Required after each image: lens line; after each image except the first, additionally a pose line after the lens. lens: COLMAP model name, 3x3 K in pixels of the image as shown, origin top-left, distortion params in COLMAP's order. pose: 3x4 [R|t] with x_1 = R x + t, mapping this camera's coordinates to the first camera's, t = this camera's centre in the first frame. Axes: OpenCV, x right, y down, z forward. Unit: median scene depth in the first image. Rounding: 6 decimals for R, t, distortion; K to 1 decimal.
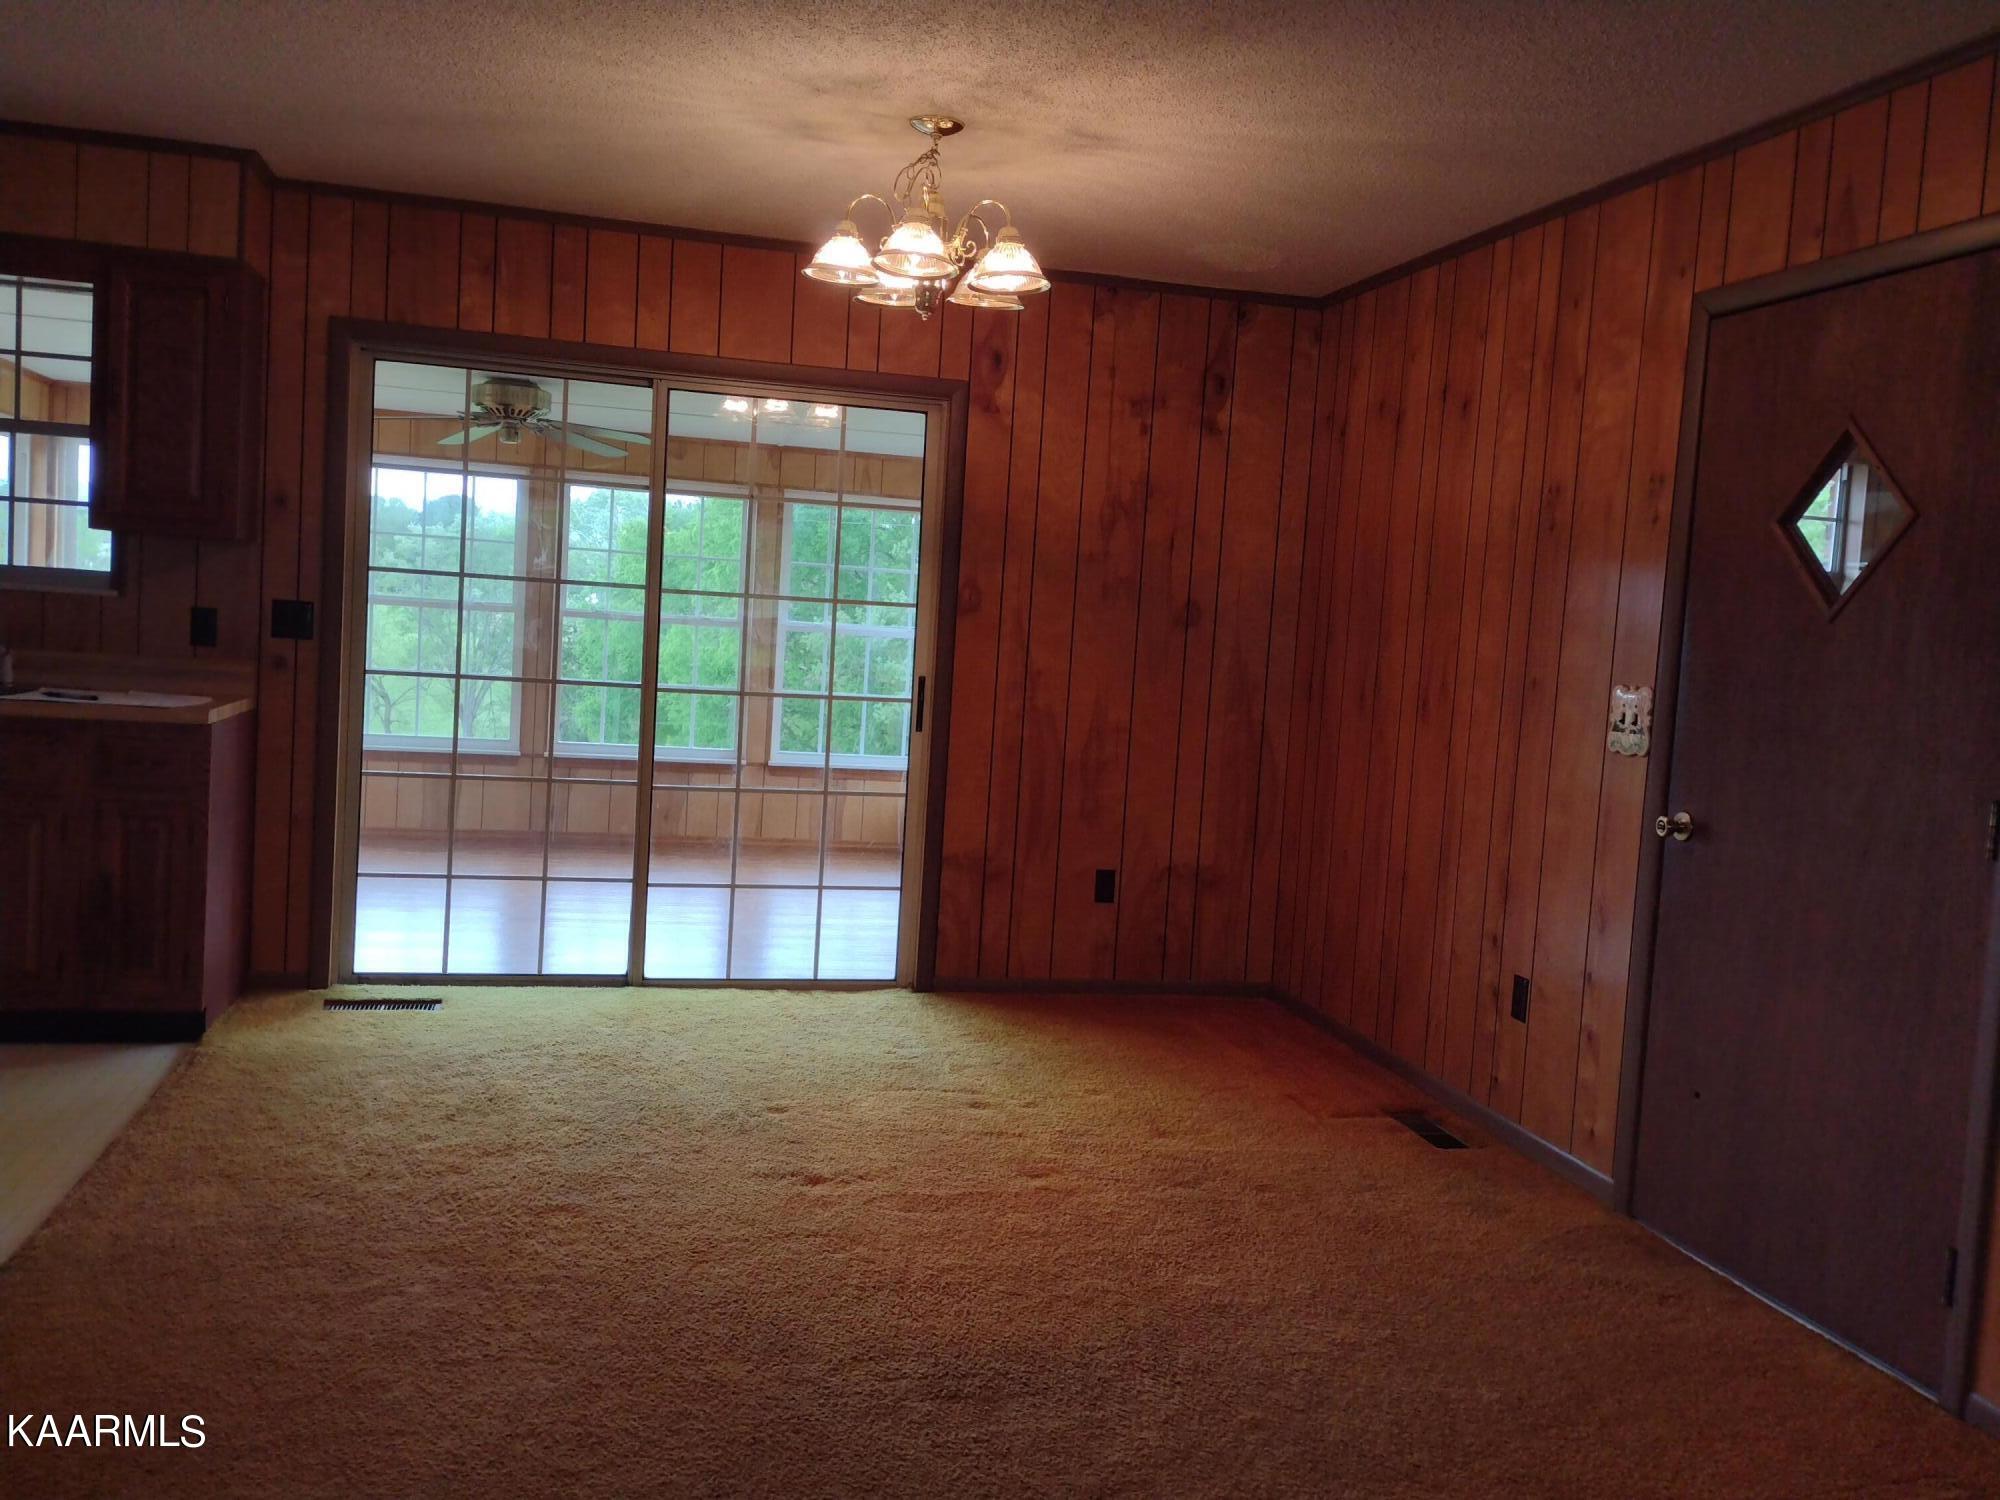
lens RADIAL K [[1692.2, 0, 1000.0], [0, 1692.2, 750.0], [0, 0, 1]] dist [0.098746, -0.147052]
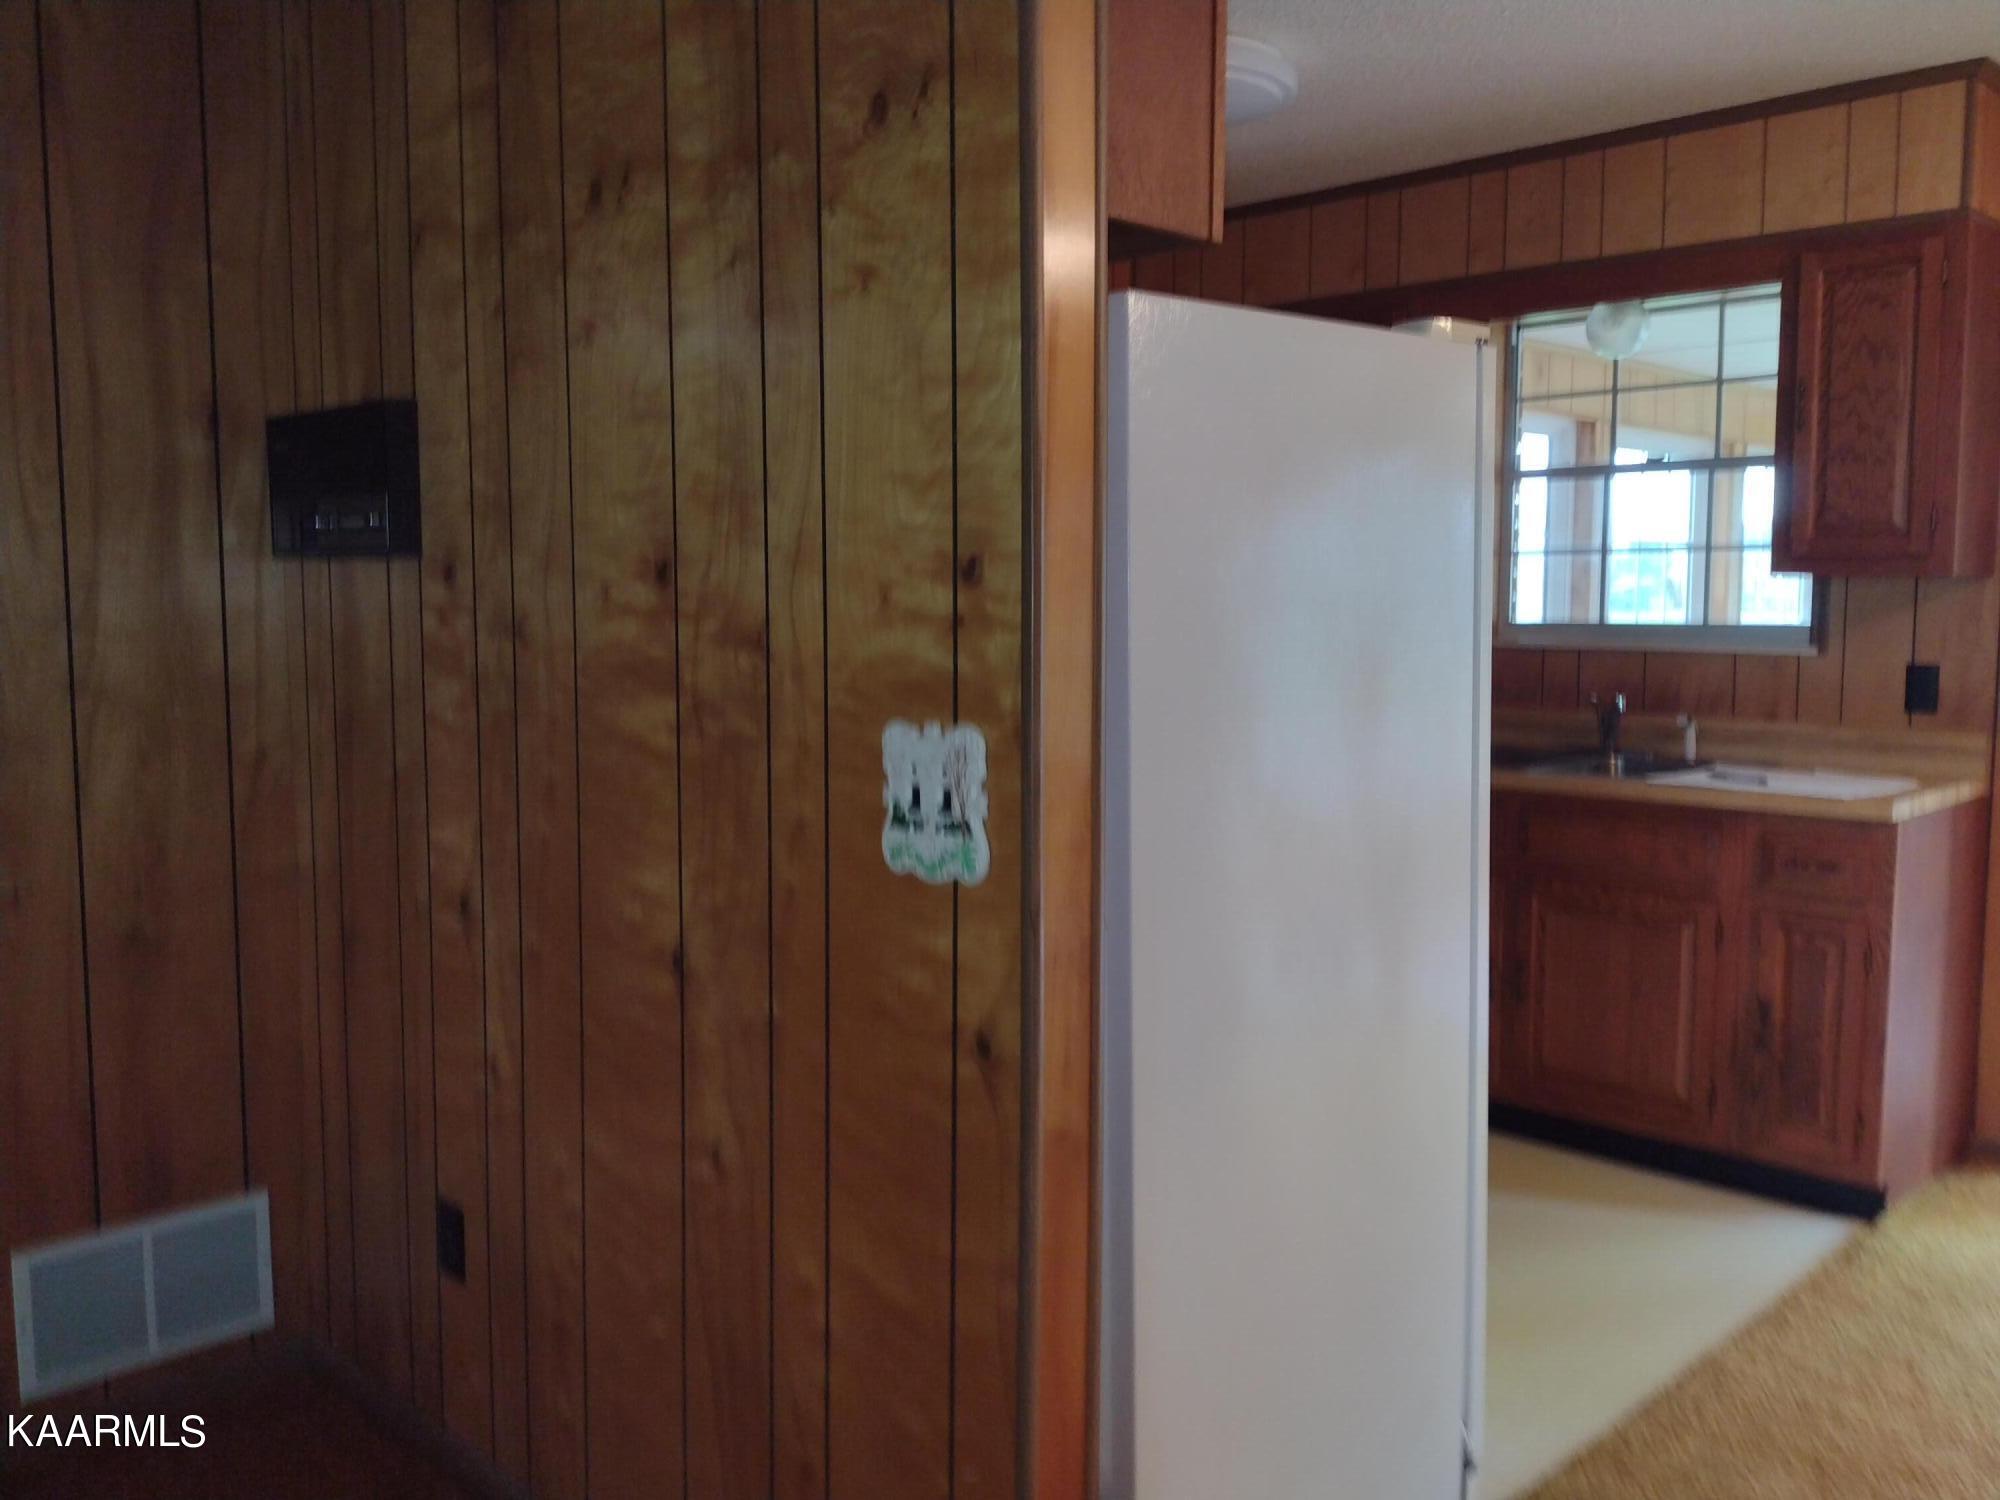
lens RADIAL K [[1670.7, 0, 1007.3], [0, 1670.7, 741.0], [0, 0, 1]] dist [0.079555, -0.124114]
pose [[0.523003, 0.013536, -0.852223, -0.020328], [-0.029934, 0.999549, -0.002494, -0.032336], [0.851805, 0.026815, 0.523173, 0.231107]]
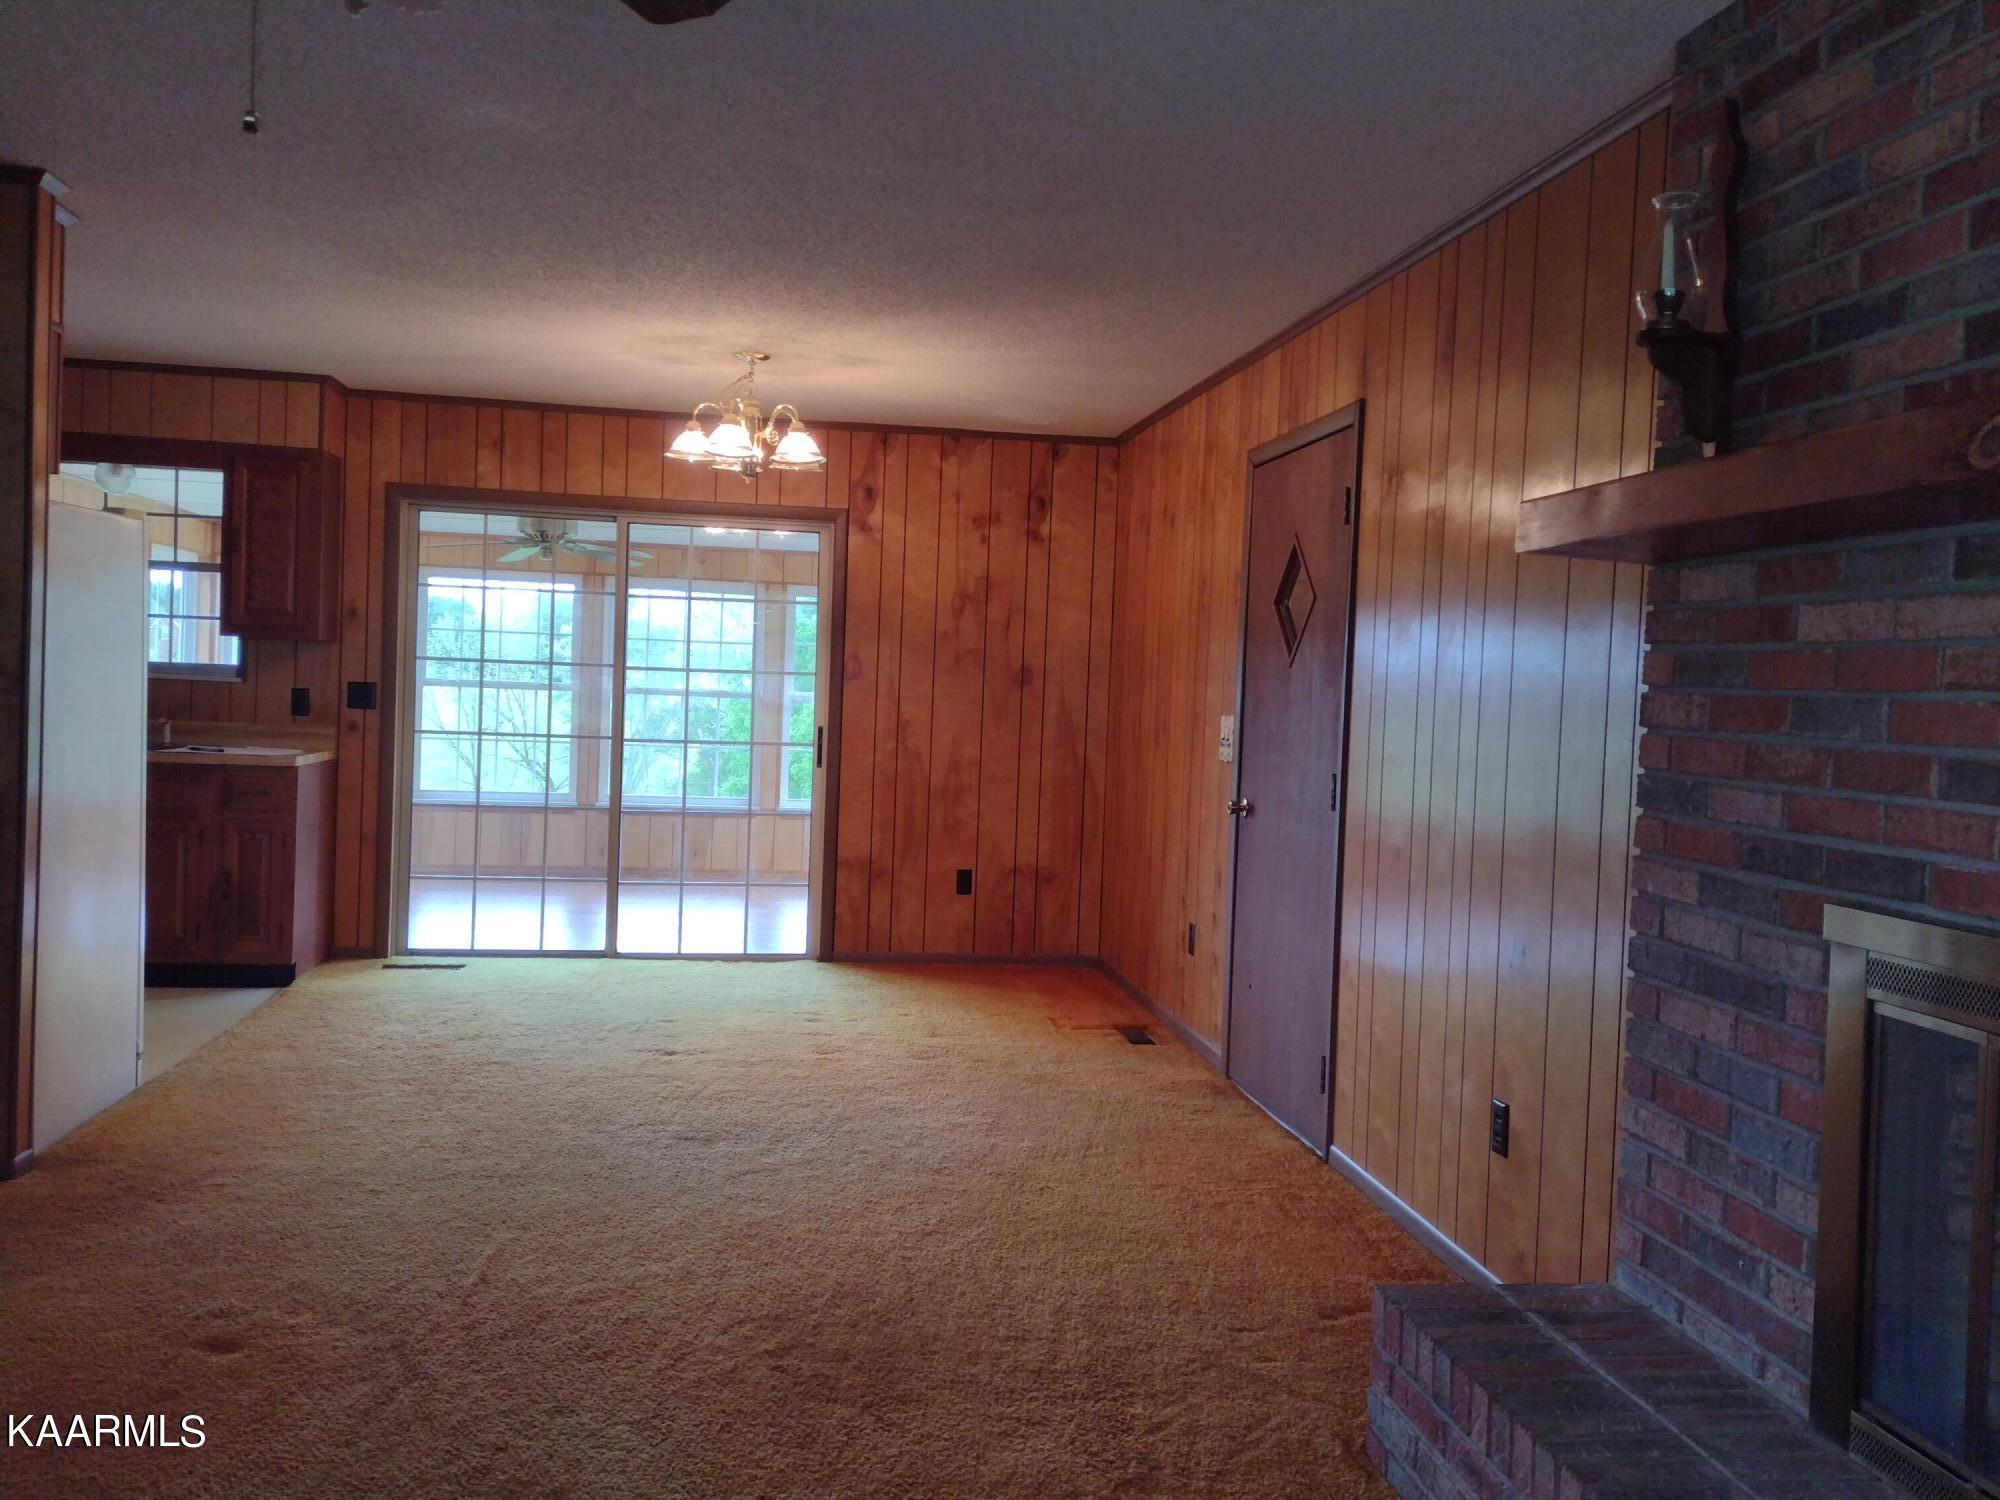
lens RADIAL K [[1641.9, 0, 982.1], [0, 1641.9, 744.4], [0, 0, 1]] dist [0.120499, -0.202435]
pose [[0.996096, -0.022385, -0.085393, 0.212528], [0.018362, 0.998697, -0.047618, 0.038911], [0.086348, 0.045864, 0.995209, -0.318726]]
